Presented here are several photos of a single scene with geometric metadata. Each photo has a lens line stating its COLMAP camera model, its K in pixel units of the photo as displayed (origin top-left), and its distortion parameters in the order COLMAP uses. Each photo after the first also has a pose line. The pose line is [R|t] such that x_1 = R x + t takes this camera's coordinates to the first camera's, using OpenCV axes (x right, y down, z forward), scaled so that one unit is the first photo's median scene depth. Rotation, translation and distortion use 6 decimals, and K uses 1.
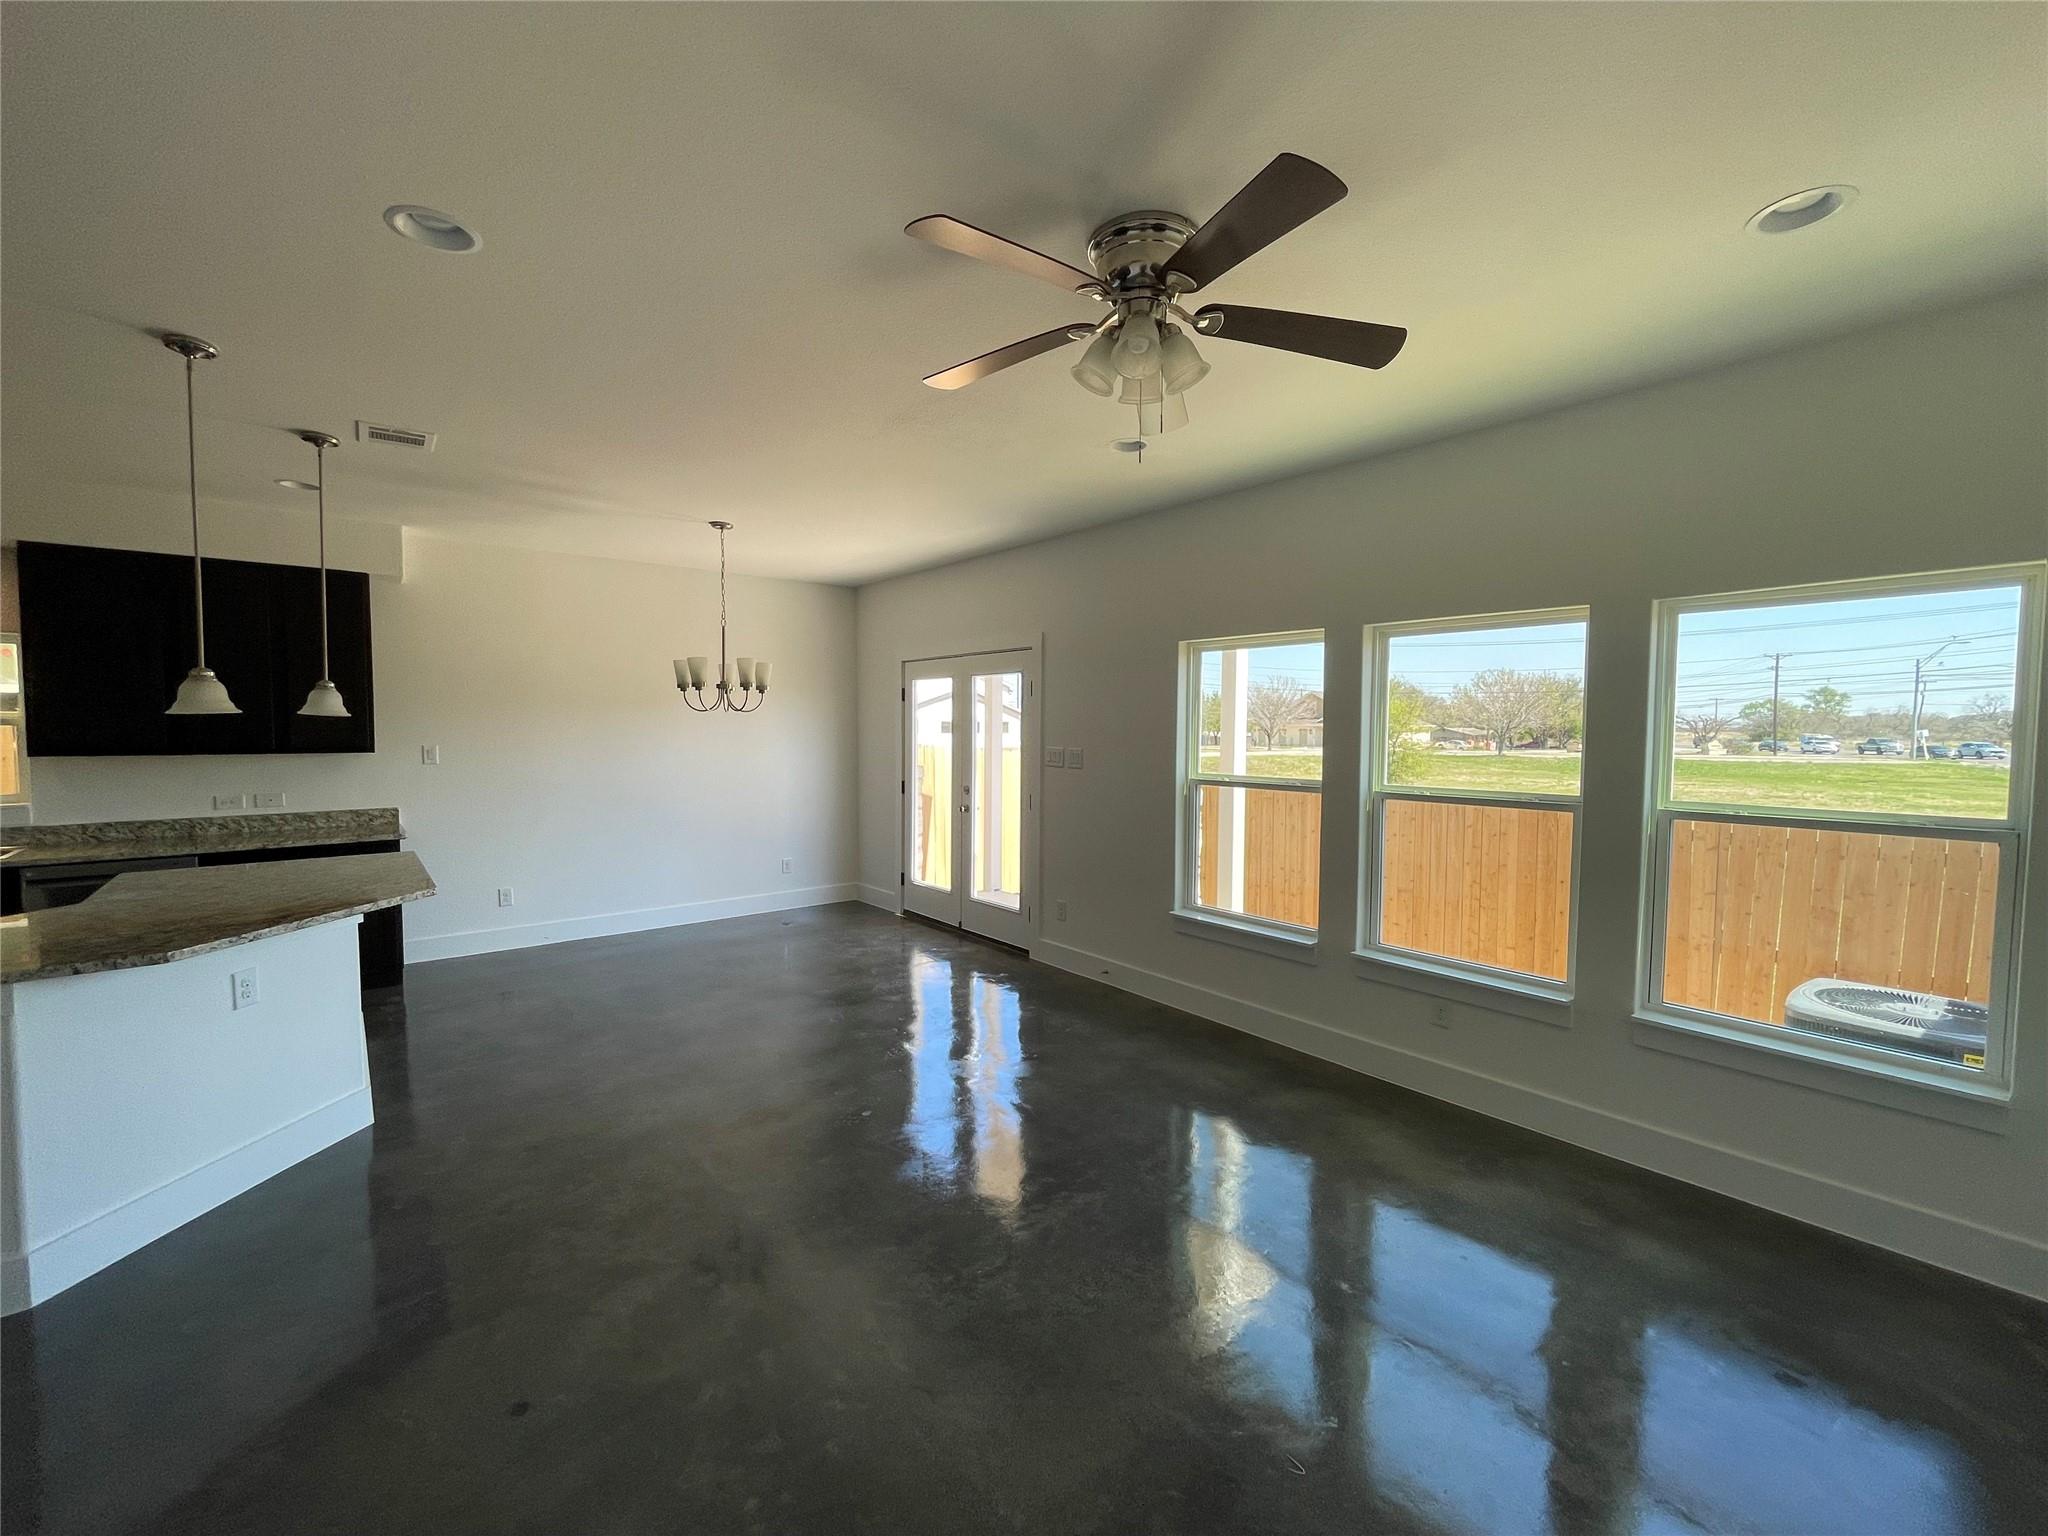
lens RADIAL K [[831.2, 0, 1028.3], [0, 831.2, 775.9], [0, 0, 1]] dist [-0.001103, 0.002160]
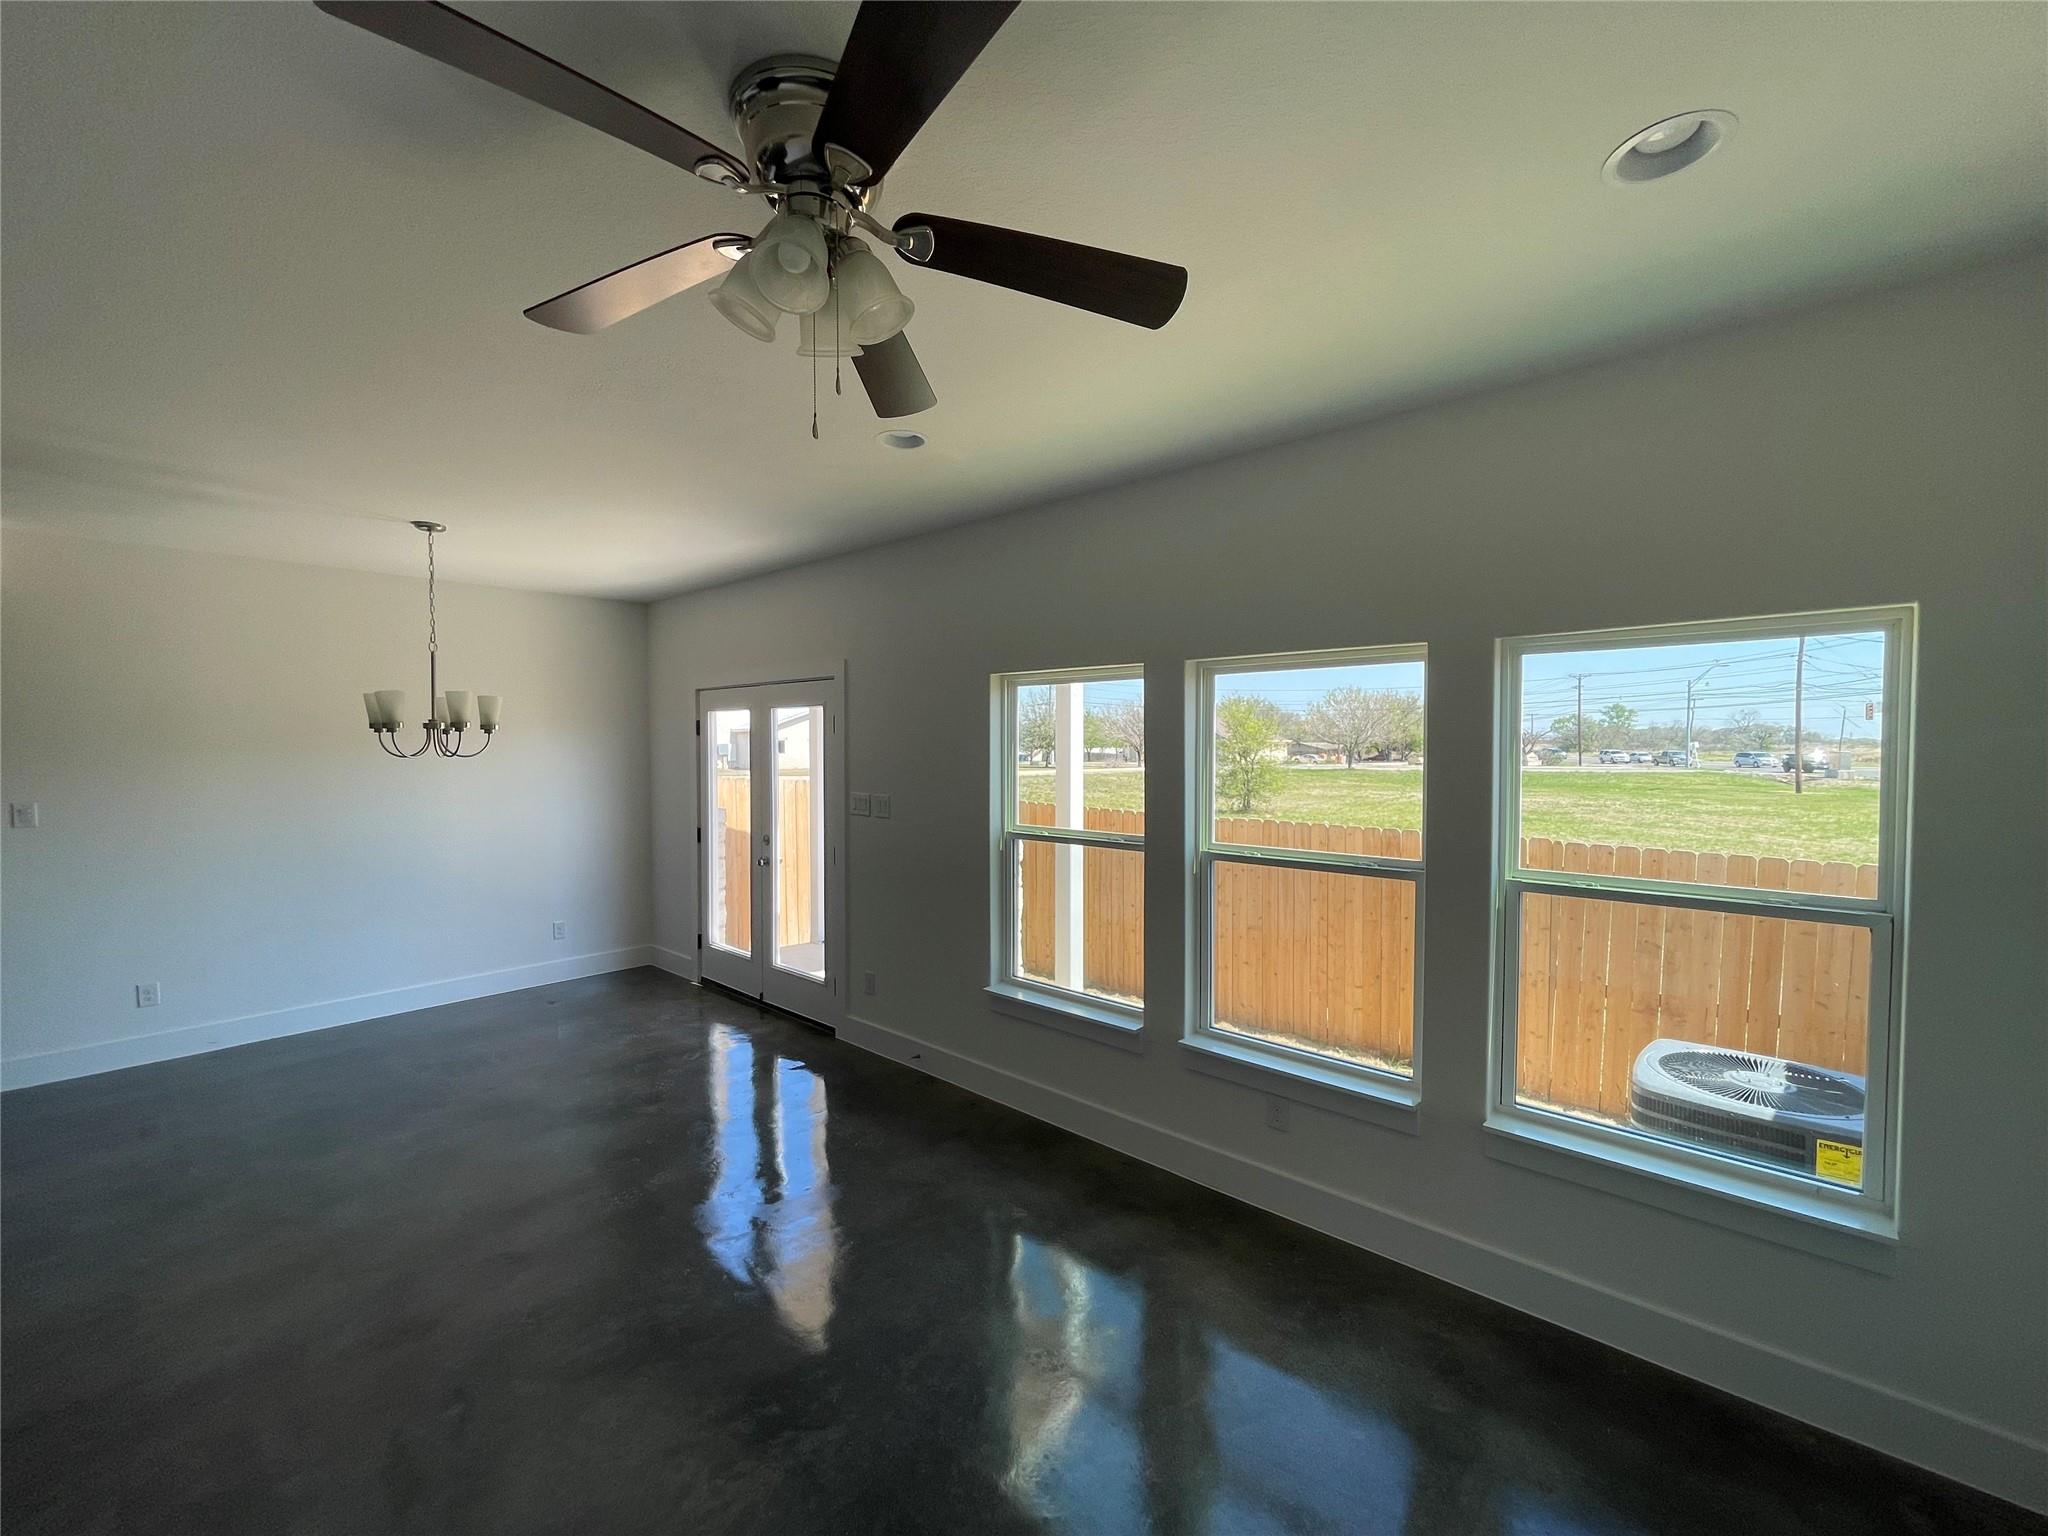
lens RADIAL K [[831.2, 0, 1025.7], [0, 831.2, 778.8], [0, 0, 1]] dist [-0.001103, 0.002160]
pose [[0.989591, -0.013659, 0.143257, 0.091493], [0.016112, 0.999743, -0.015973, -0.037879], [-0.143002, 0.018115, 0.989557, 0.137757]]
